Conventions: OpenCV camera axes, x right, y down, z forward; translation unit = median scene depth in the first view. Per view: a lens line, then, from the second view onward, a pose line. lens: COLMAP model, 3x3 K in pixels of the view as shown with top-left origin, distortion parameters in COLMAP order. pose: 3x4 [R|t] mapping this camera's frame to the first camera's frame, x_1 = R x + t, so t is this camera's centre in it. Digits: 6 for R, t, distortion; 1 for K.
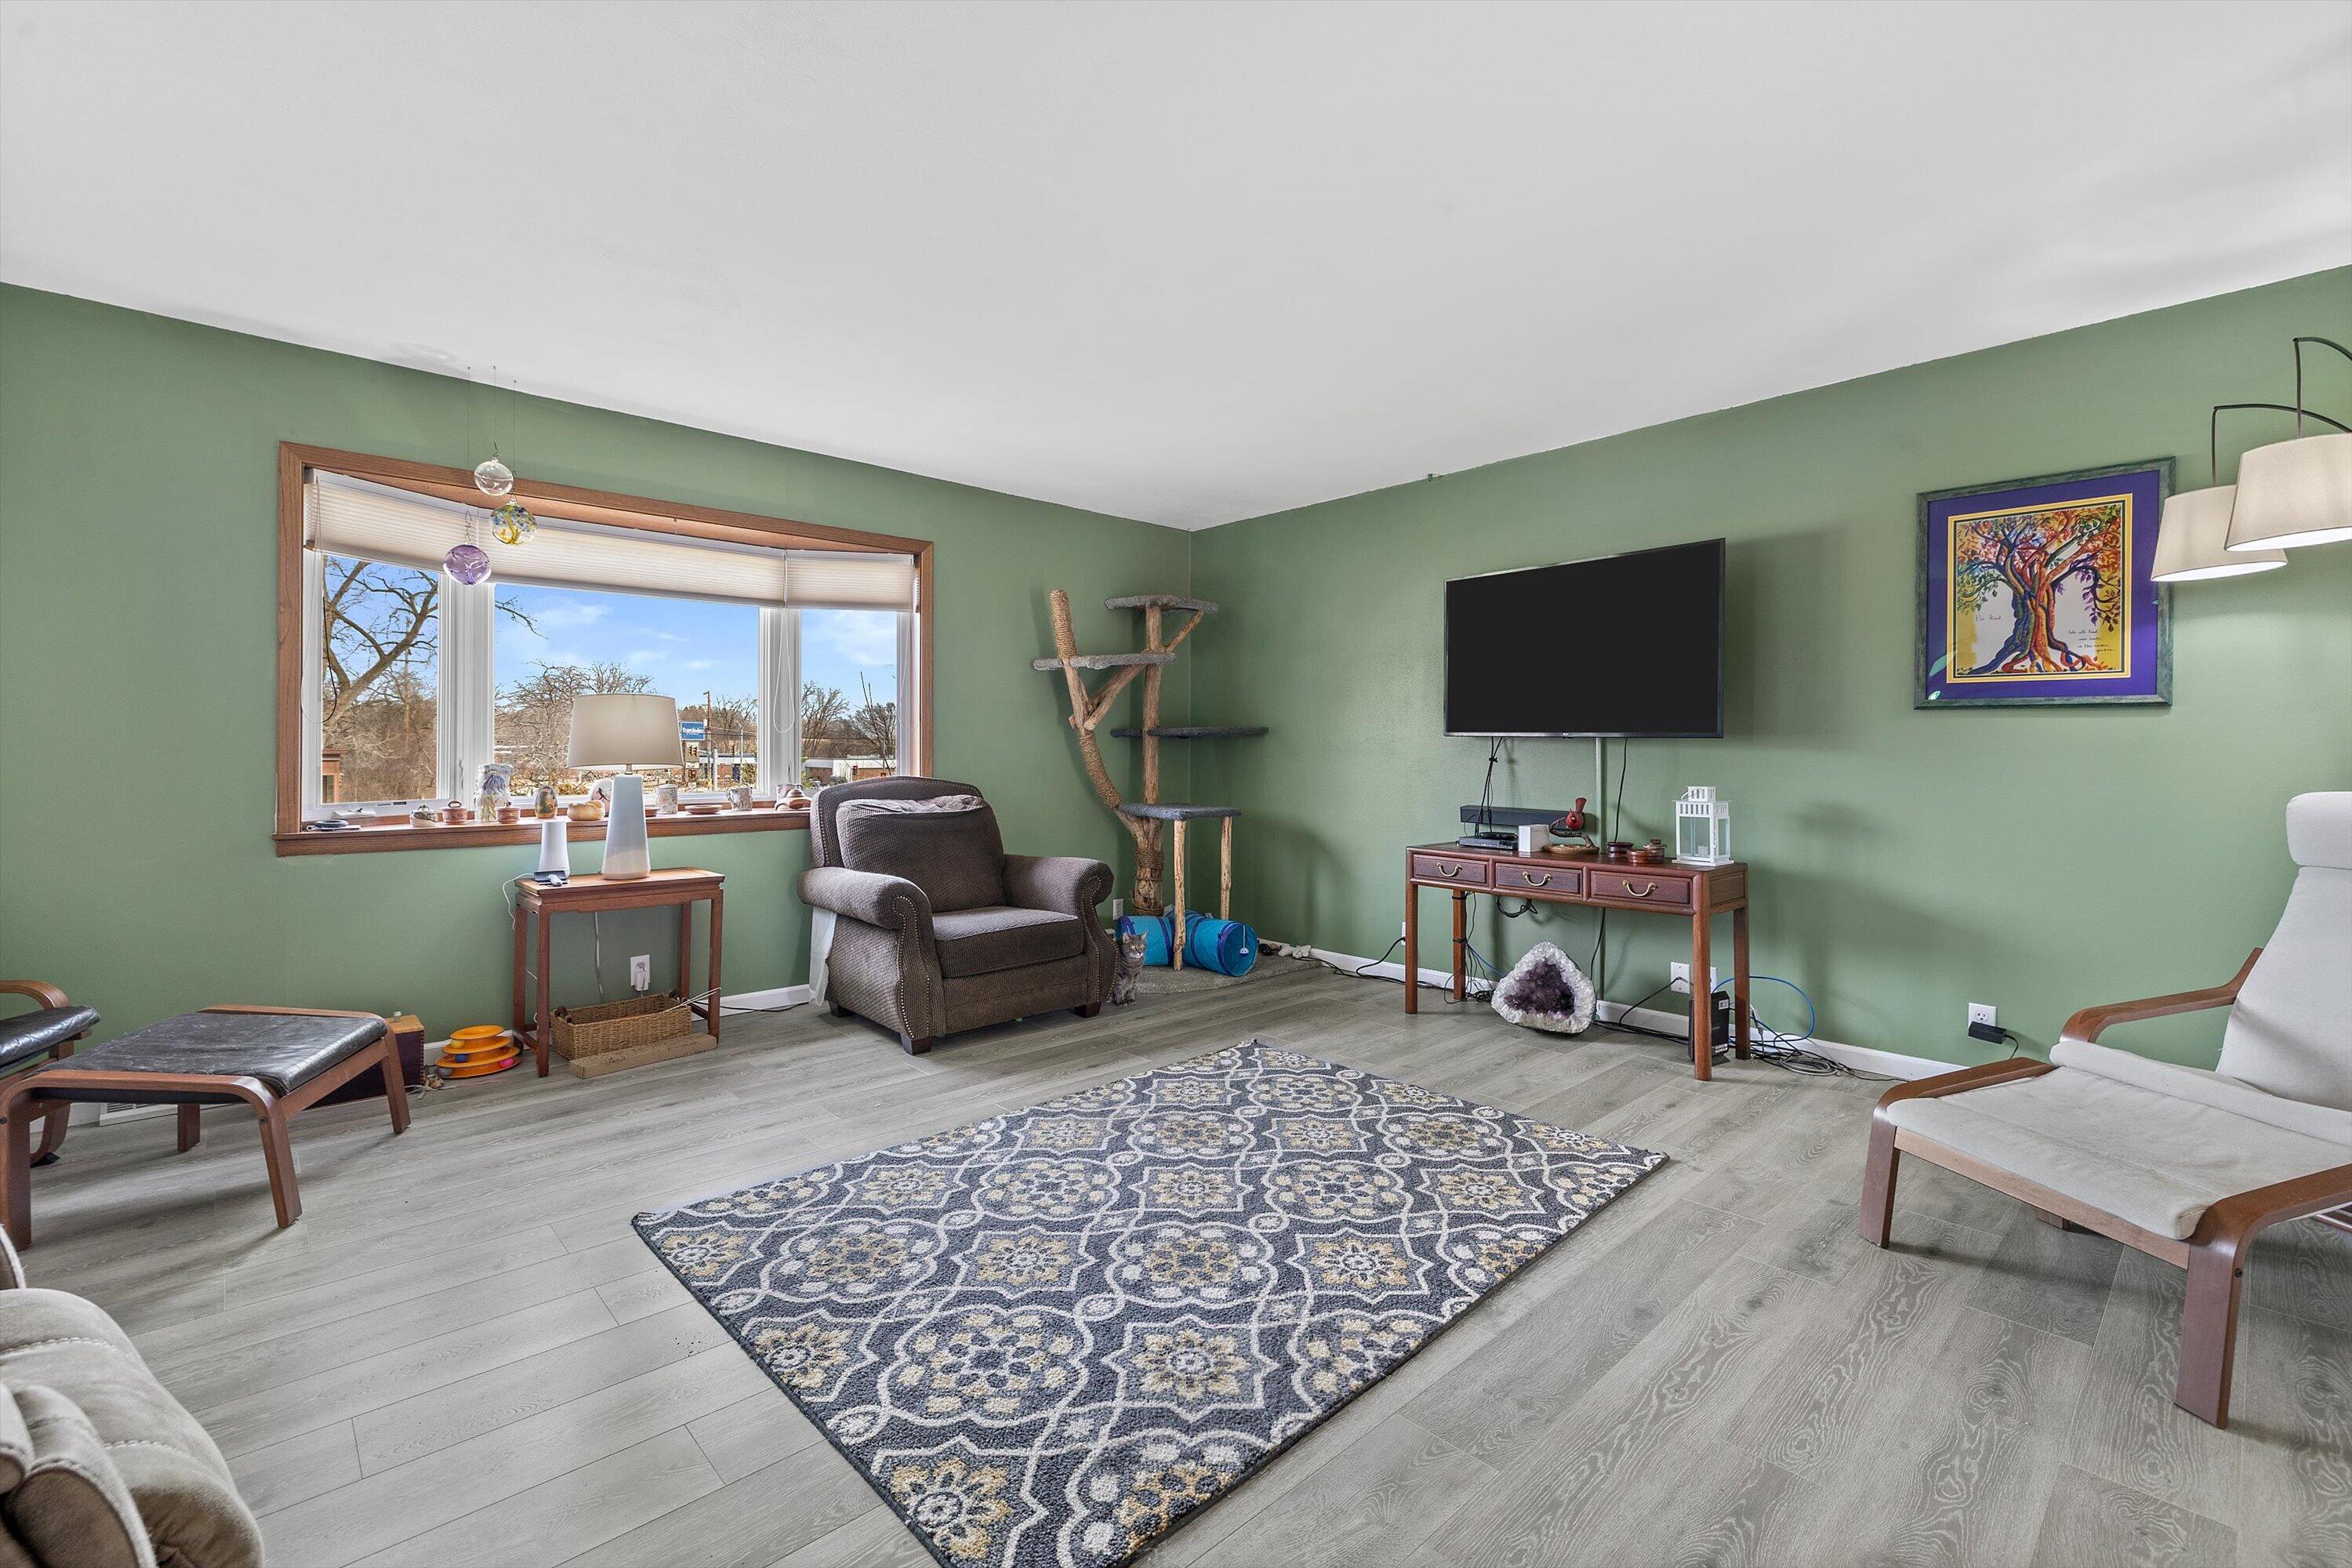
lens RADIAL K [[1012.4, 0, 1176.3], [0, 1012.4, 752.0], [0, 0, 1]] dist [-0.000349, 0.000155]
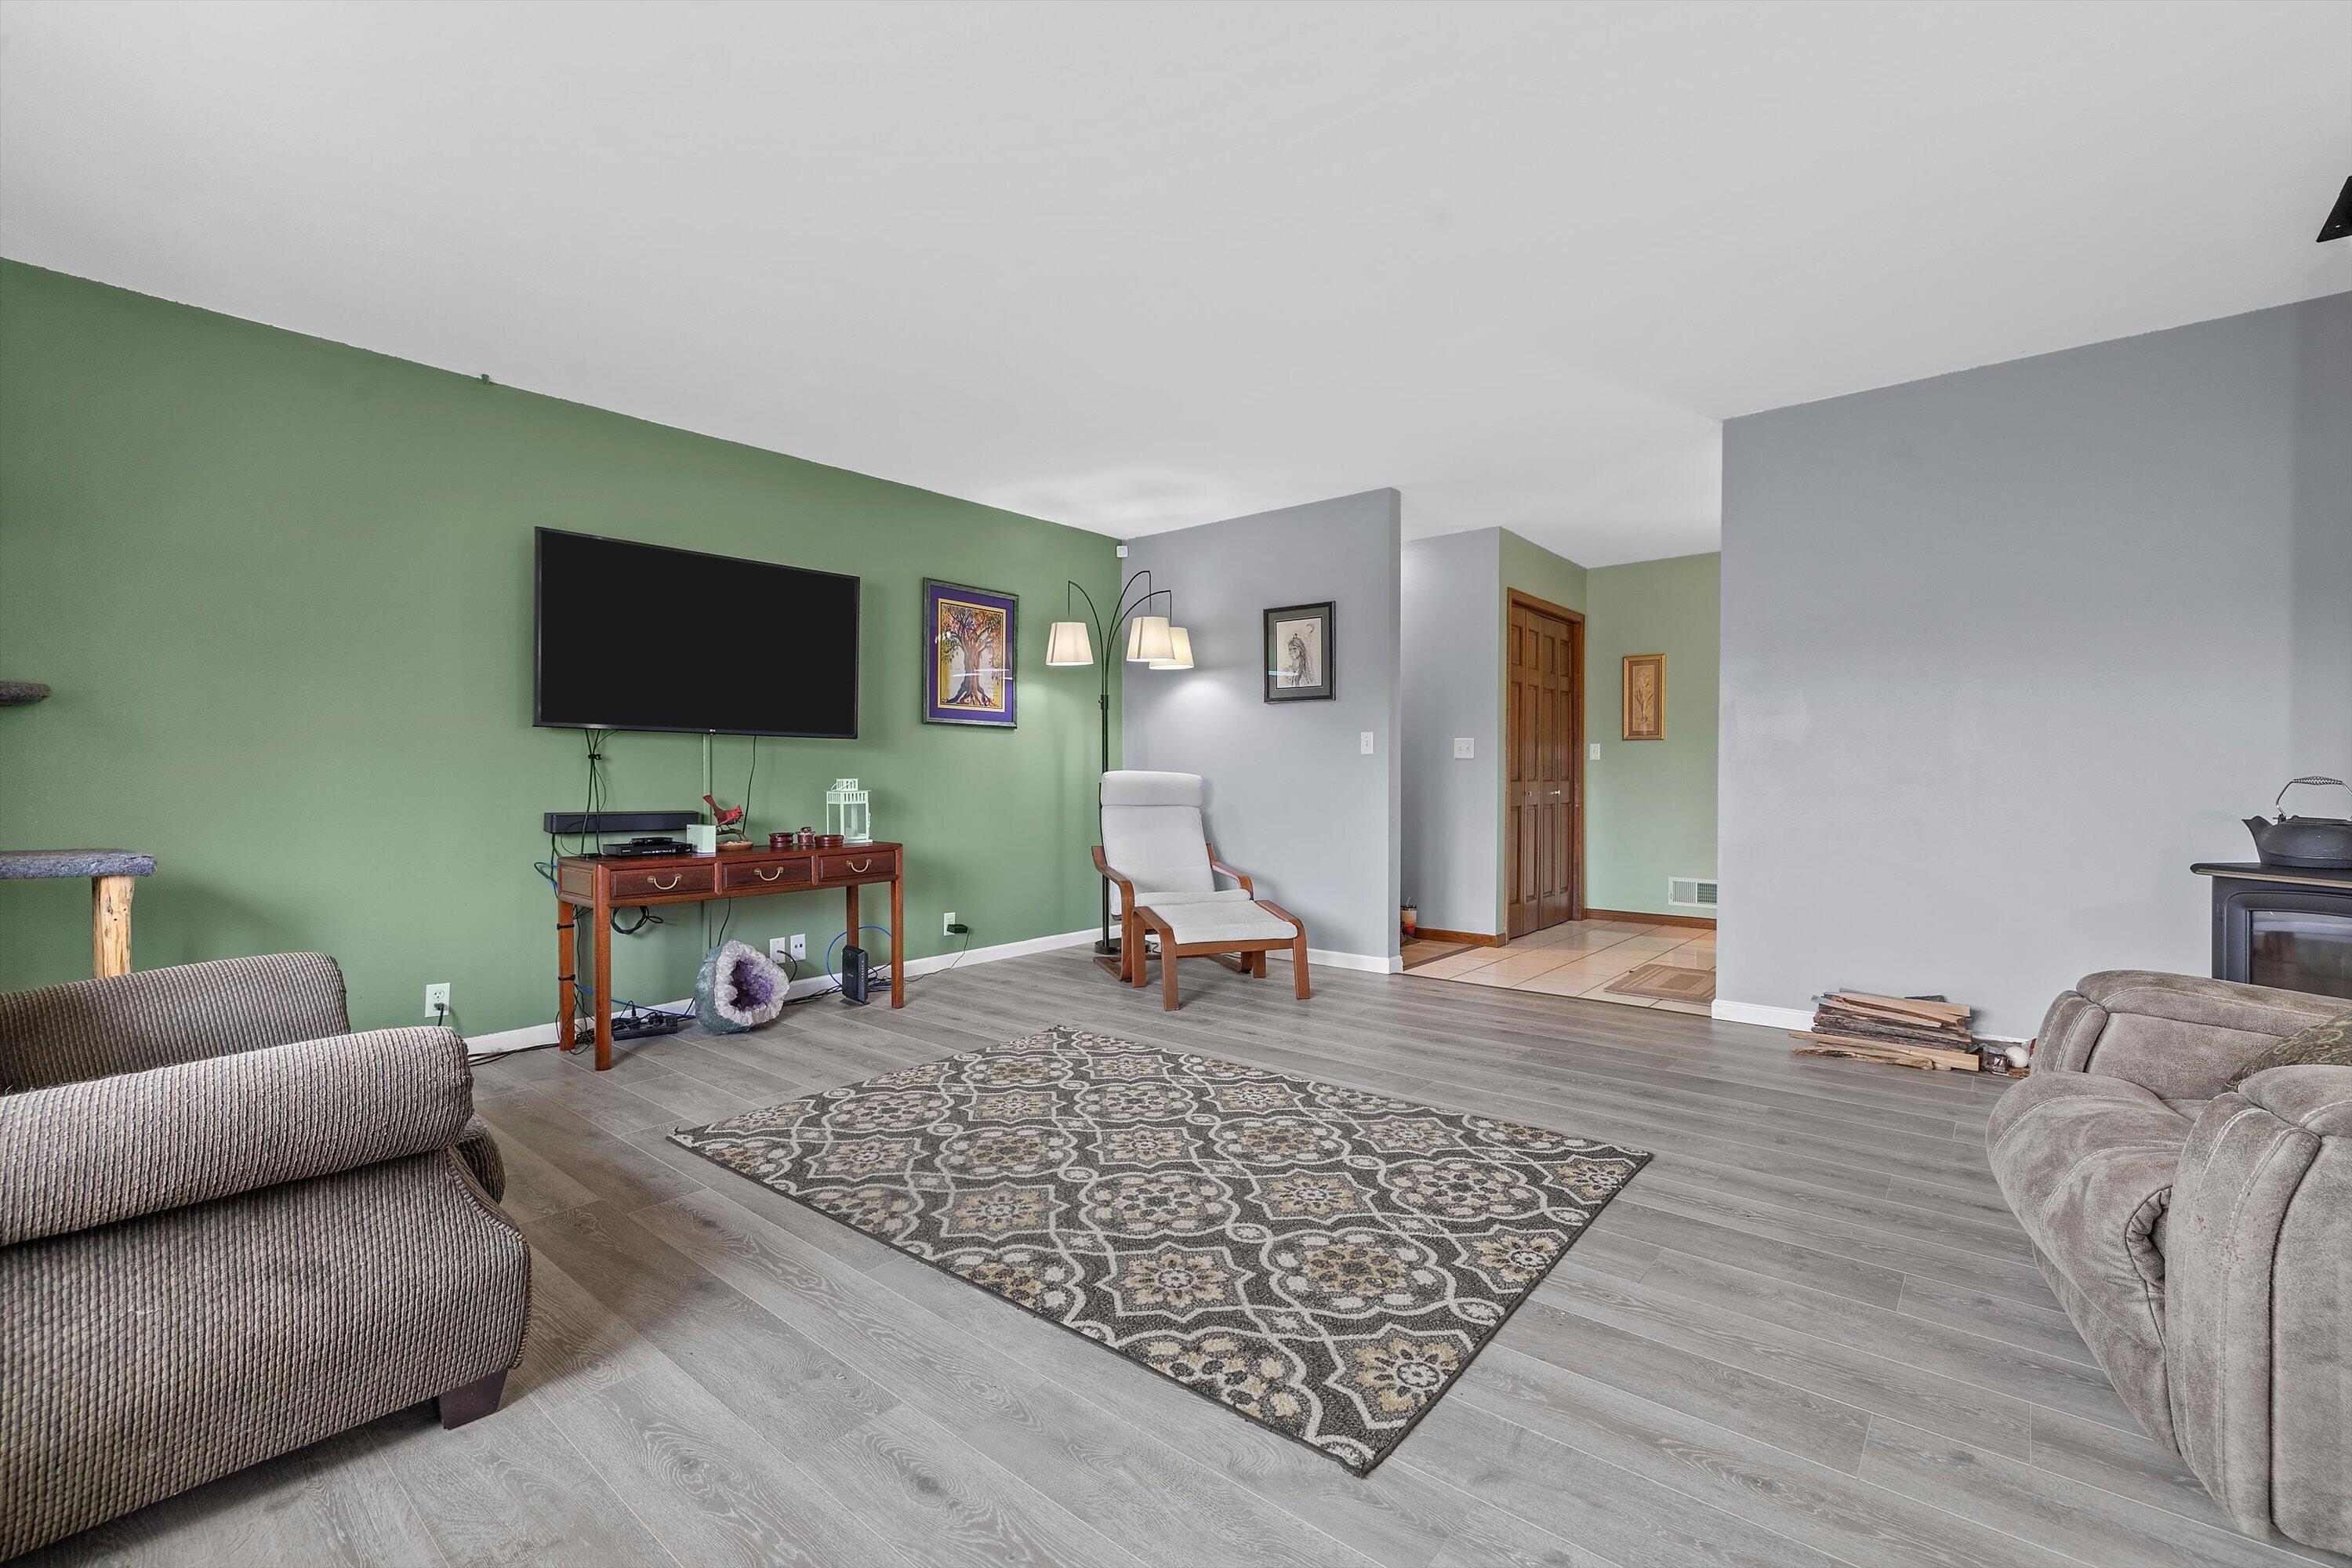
lens RADIAL K [[1006.4, 0, 1169.4], [0, 1006.4, 769.4], [0, 0, 1]] dist [0.001621, -0.000373]
pose [[-0.117946, -0.000113, 0.993020, -1.049974], [0.001051, 0.999999, 0.000239, 0.033942], [-0.993019, 0.001072, -0.117946, 1.105347]]
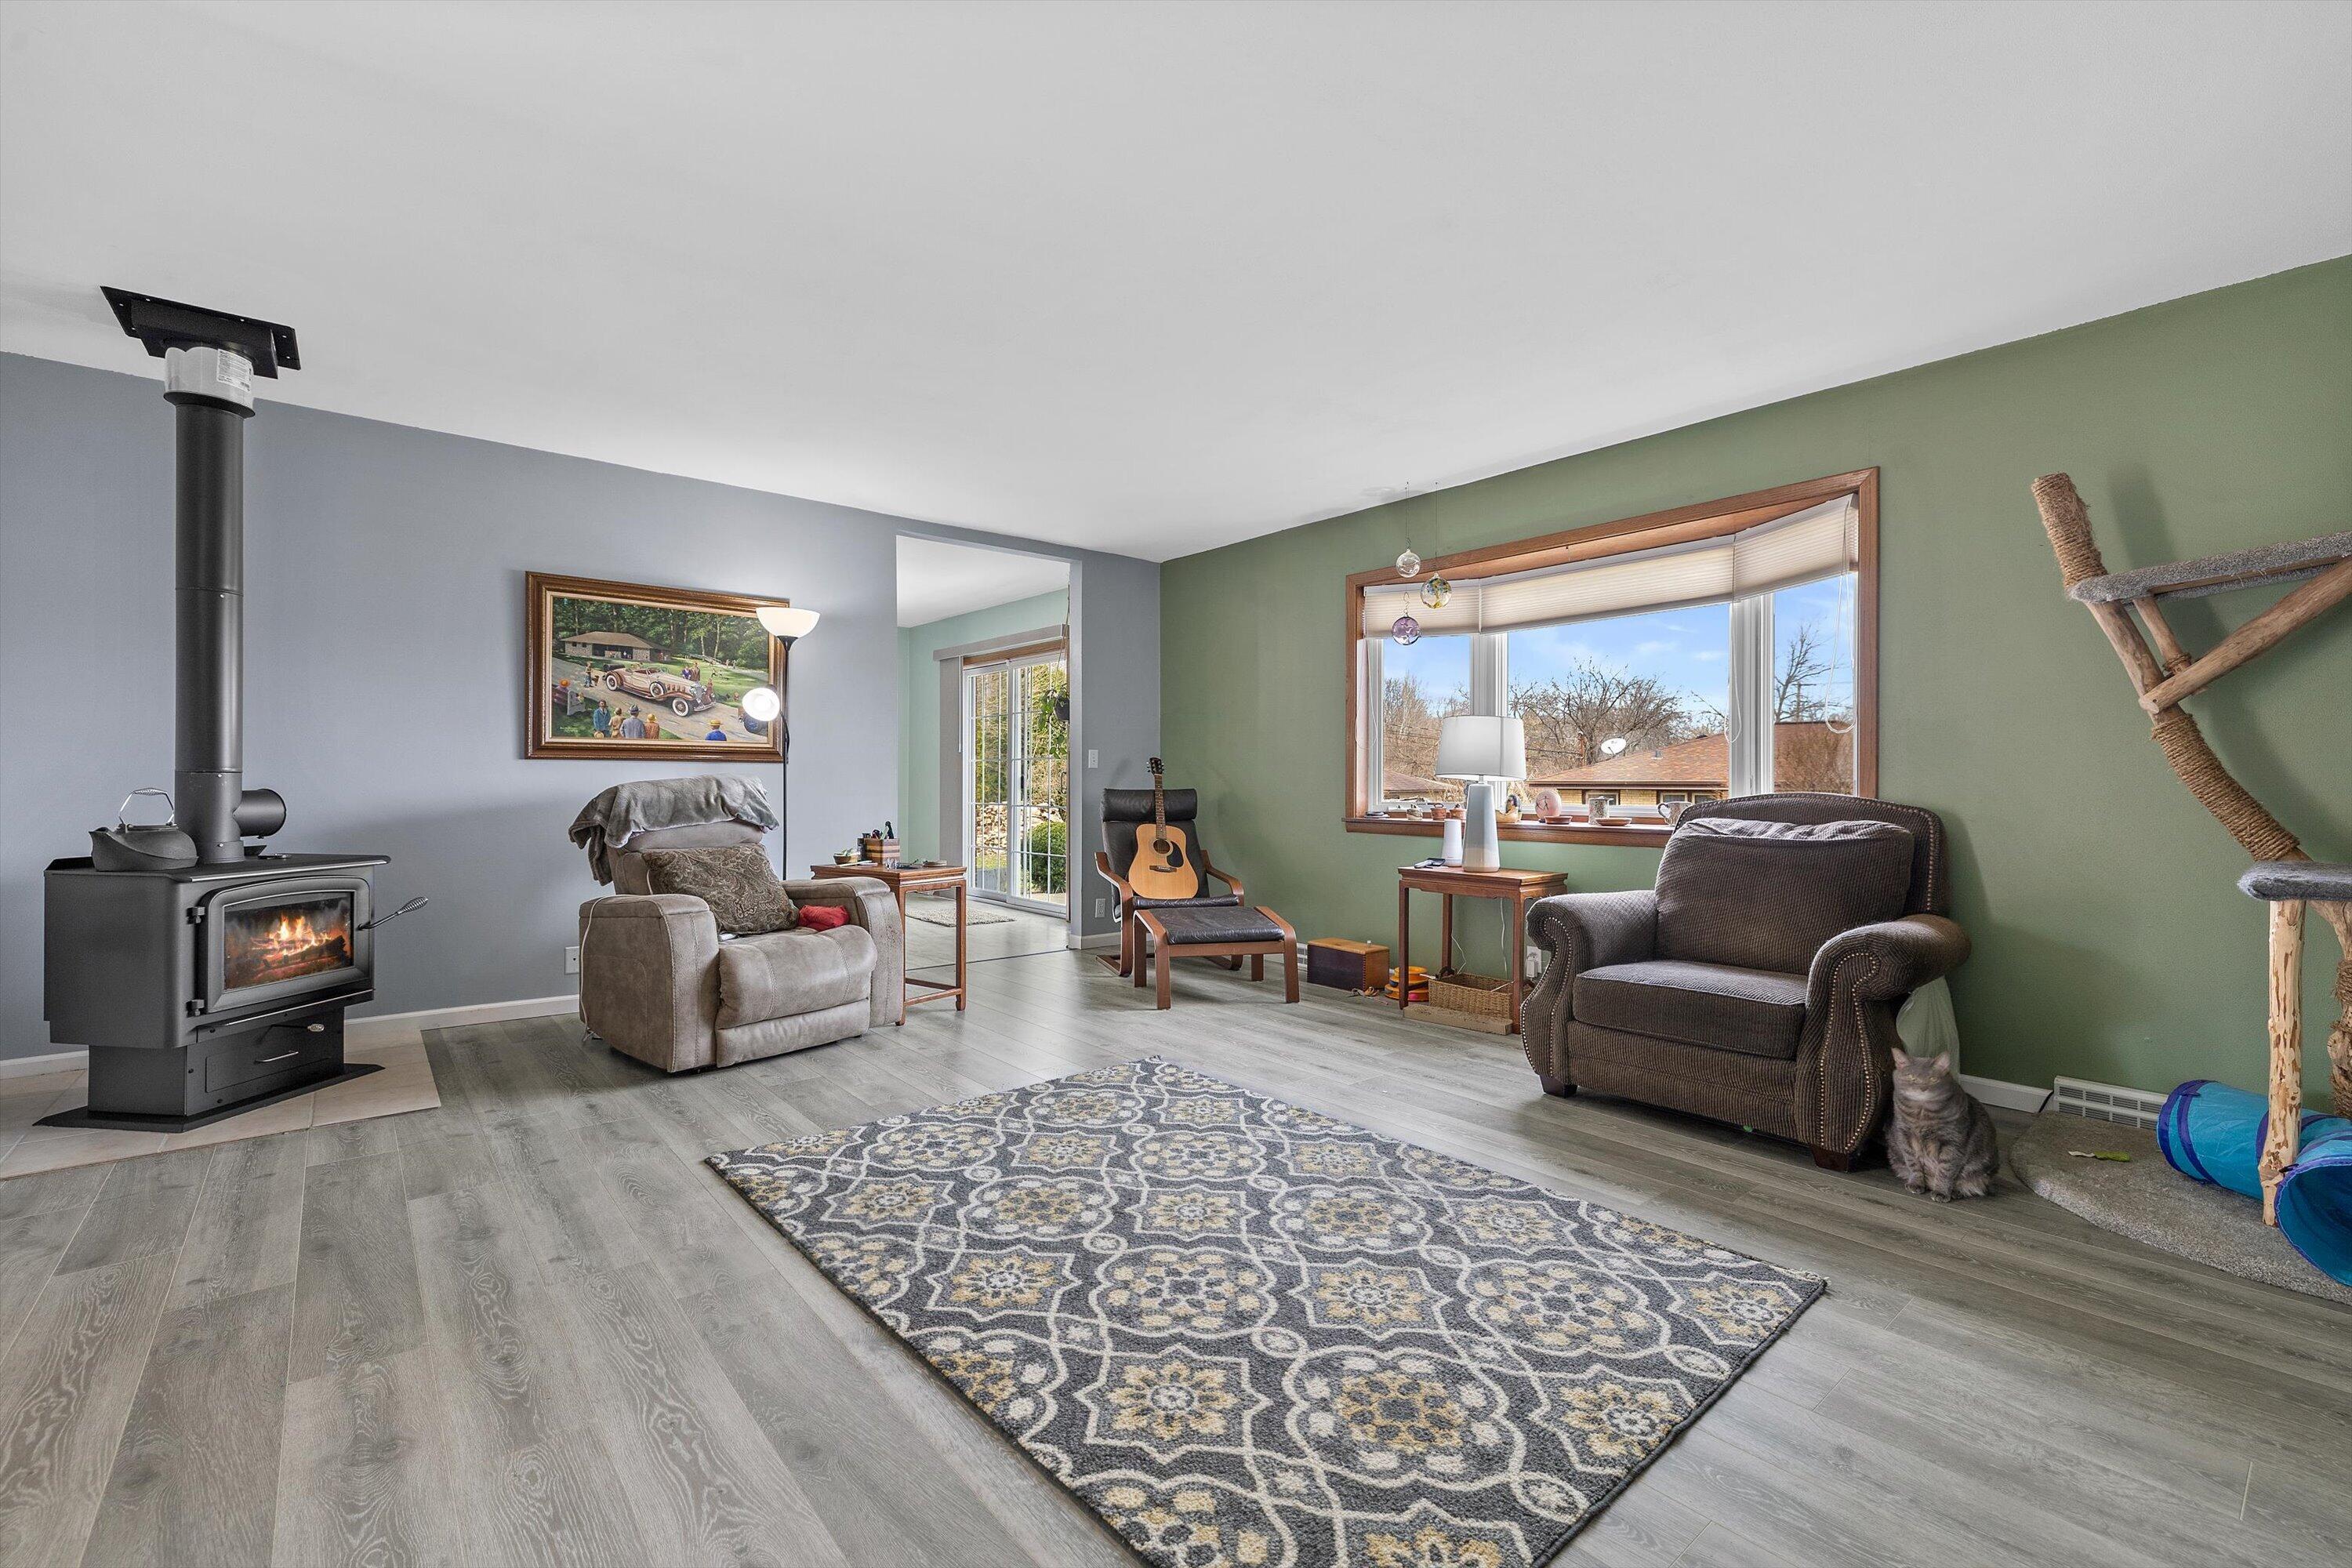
lens RADIAL K [[1006.4, 0, 1169.4], [0, 1006.4, 769.4], [0, 0, 1]] dist [0.001621, -0.000373]
pose [[-0.058023, -0.014656, -0.998208, 0.959259], [-0.002977, 0.999890, -0.014508, 0.034987], [0.998311, 0.002130, -0.058060, 1.037817]]
